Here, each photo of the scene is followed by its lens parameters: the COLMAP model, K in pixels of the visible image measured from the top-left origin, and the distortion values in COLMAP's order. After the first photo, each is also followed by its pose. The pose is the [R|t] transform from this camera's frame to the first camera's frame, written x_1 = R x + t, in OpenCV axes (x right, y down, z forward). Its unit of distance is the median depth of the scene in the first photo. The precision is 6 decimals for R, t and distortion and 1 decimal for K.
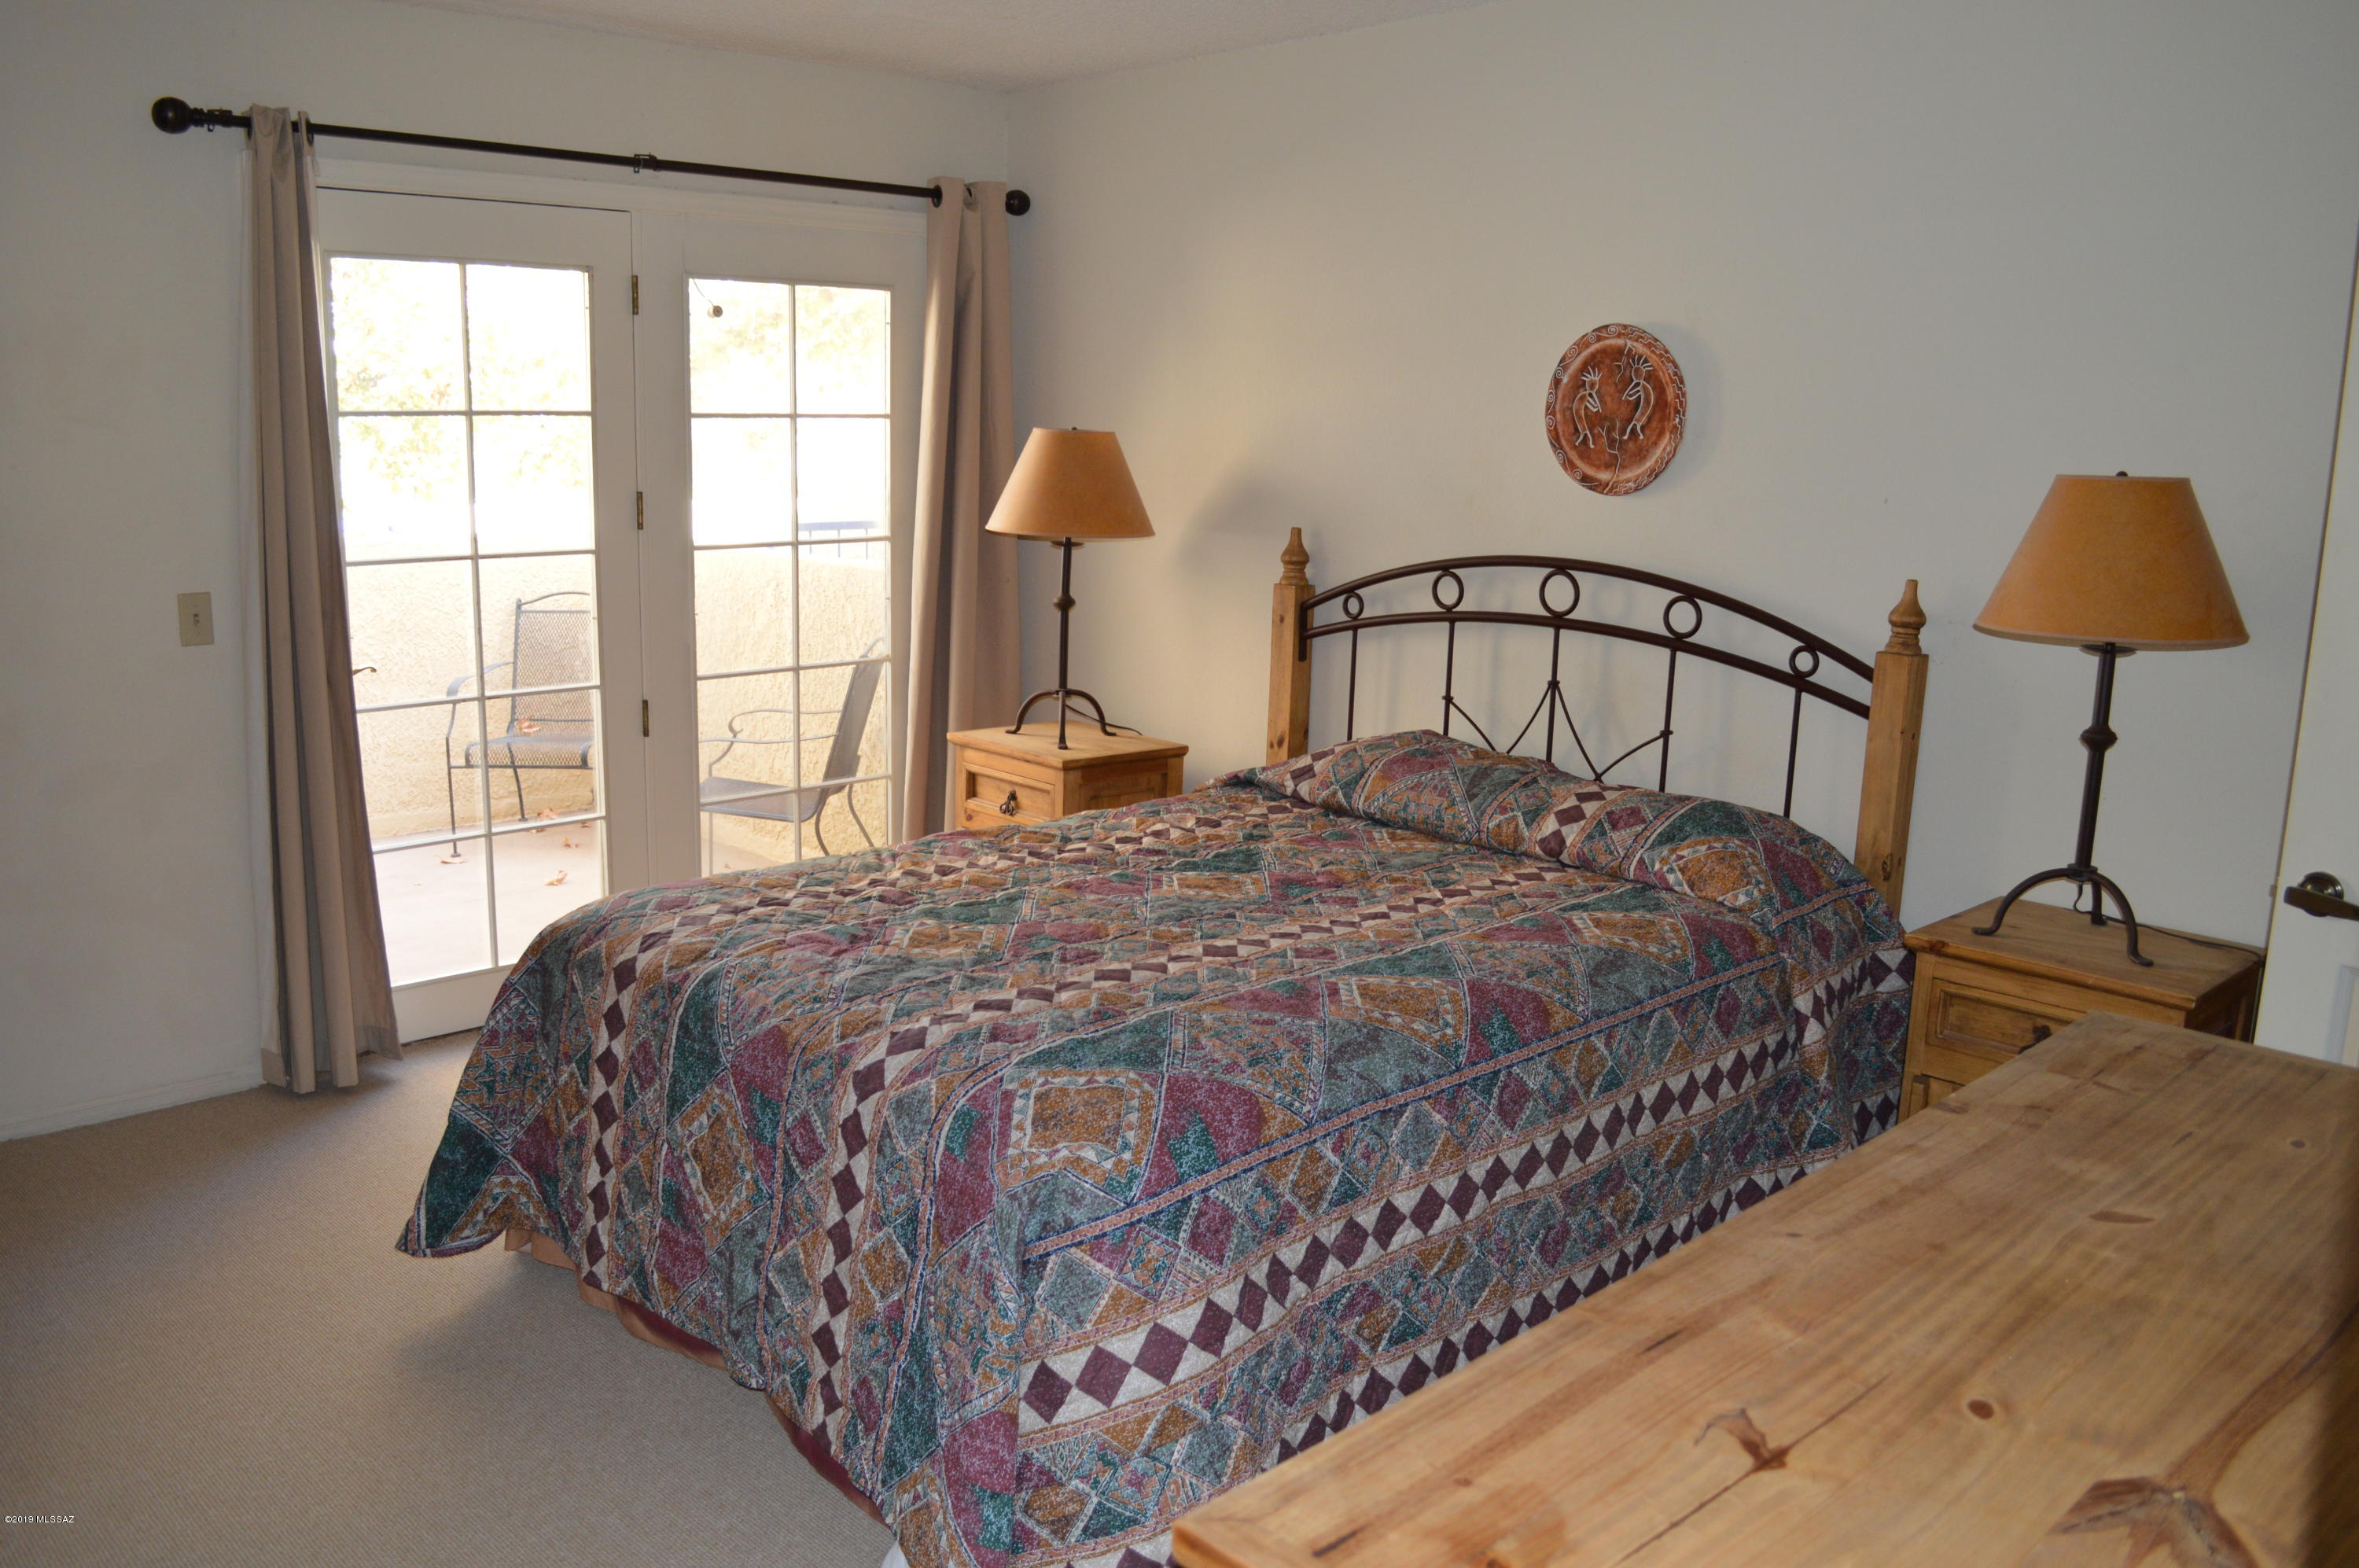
lens RADIAL K [[1920.0, 0, 1179.5], [0, 1920.0, 784.0], [0, 0, 1]] dist [-0.004367, 0.000298]
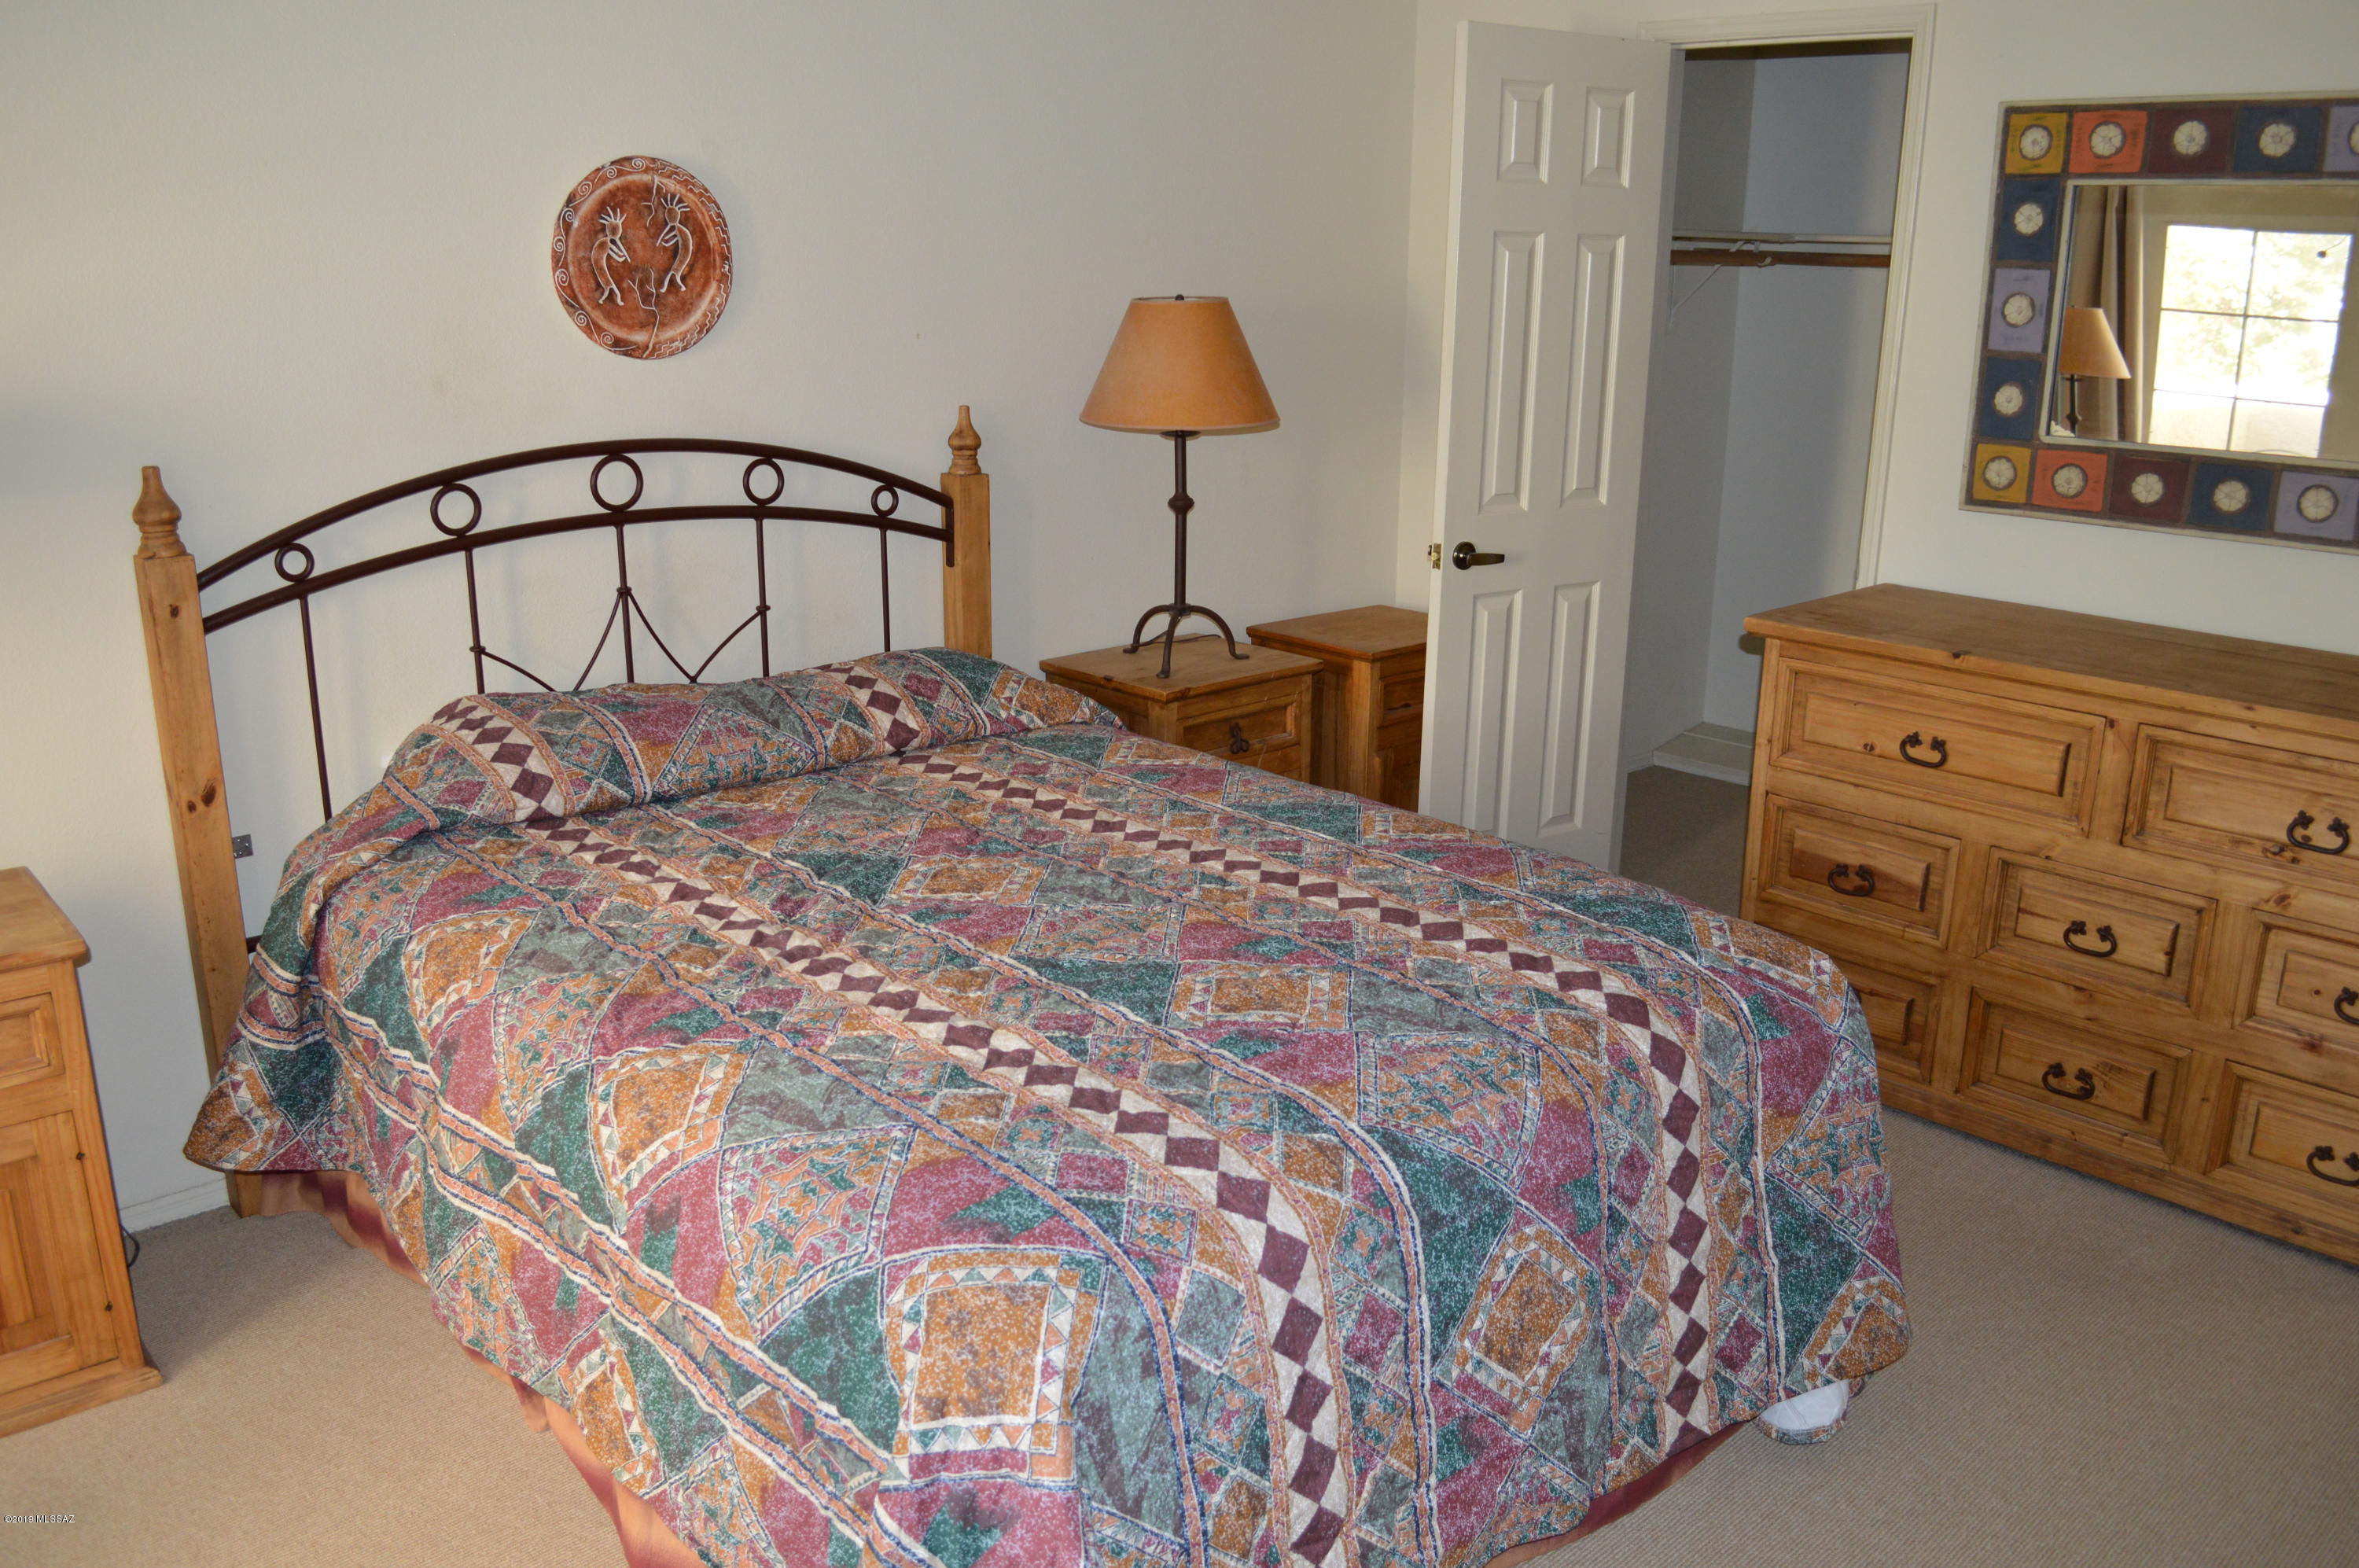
lens RADIAL K [[1883.8, 0, 1179.5], [0, 1883.8, 784.0], [0, 0, 1]] dist [-0.048341, 0.001156]
pose [[0.043527, -0.303595, 0.951806, -0.630339], [0.190868, 0.937688, 0.290363, -0.173014], [-0.980650, 0.169031, 0.098762, 0.729428]]
